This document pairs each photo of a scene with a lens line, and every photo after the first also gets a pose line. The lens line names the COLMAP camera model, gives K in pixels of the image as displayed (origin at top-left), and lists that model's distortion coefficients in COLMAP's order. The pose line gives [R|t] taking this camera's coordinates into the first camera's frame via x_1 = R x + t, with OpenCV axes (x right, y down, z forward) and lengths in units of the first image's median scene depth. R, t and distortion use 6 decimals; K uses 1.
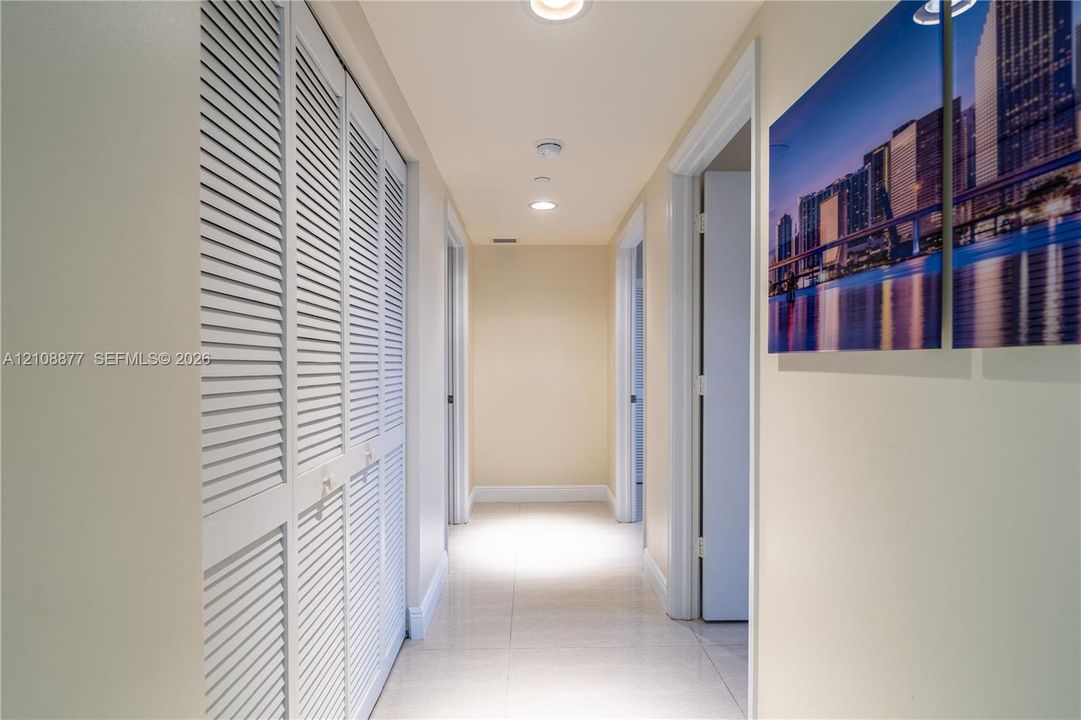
lens RADIAL K [[535.7, 0, 540.5], [0, 535.7, 360.0], [0, 0, 1]] dist [-0.001070, -0.000136]
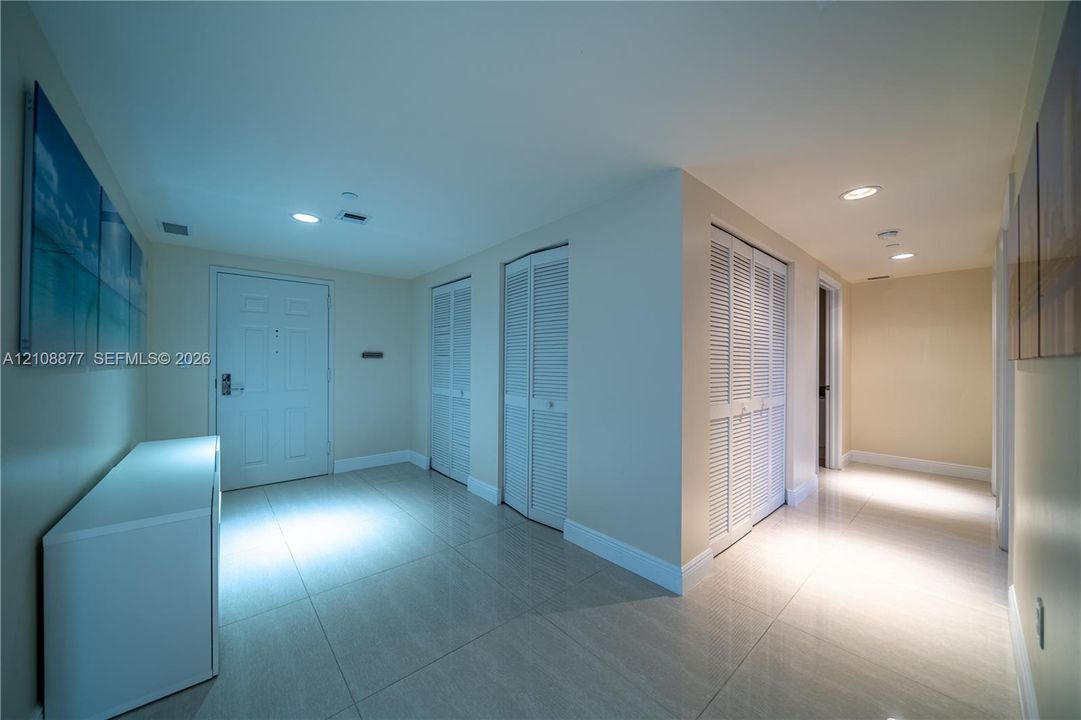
lens RADIAL K [[377.7, 0, 537.3], [0, 377.7, 362.7], [0, 0, 1]] dist [-0.003340, -0.000194]
pose [[0.636830, 0.007865, -0.770964, 0.229867], [-0.003807, 0.999968, 0.007056, -0.006696], [0.770995, -0.001558, 0.636839, -0.576404]]
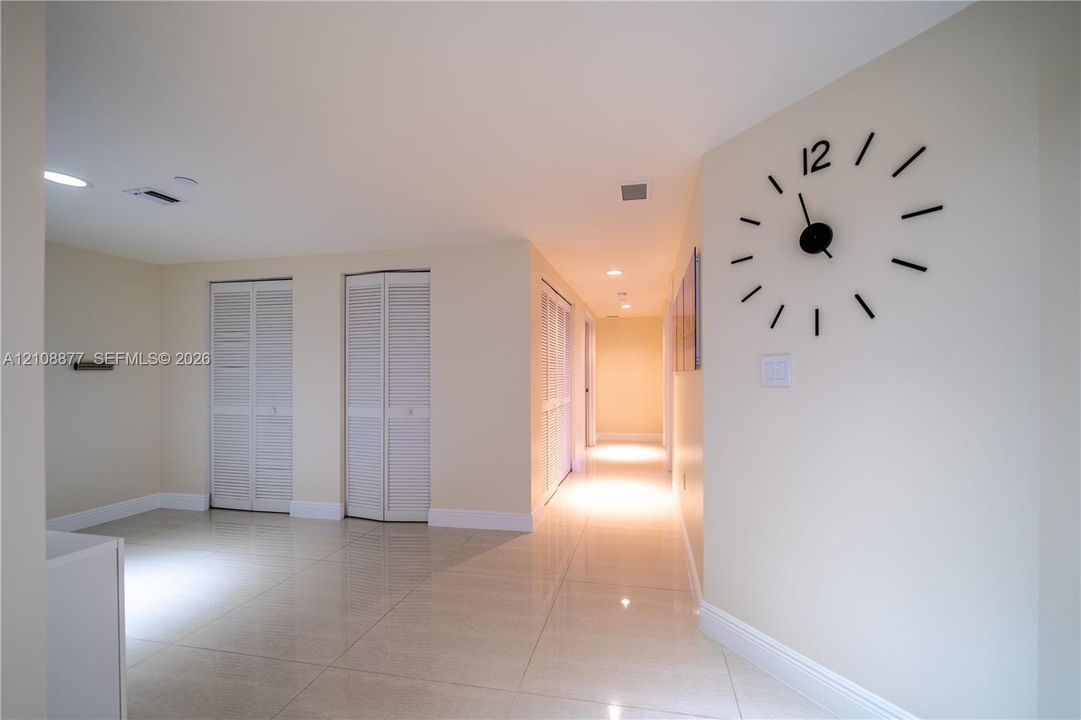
lens RADIAL K [[398.0, 0, 578.0], [0, 398.0, 376.4], [0, 0, 1]] dist [-0.000578, -0.000088]
pose [[0.981234, 0.002997, -0.192796, 0.188248], [-0.000555, 0.999919, 0.012716, -0.009861], [0.192819, -0.012371, 0.981156, -1.038010]]
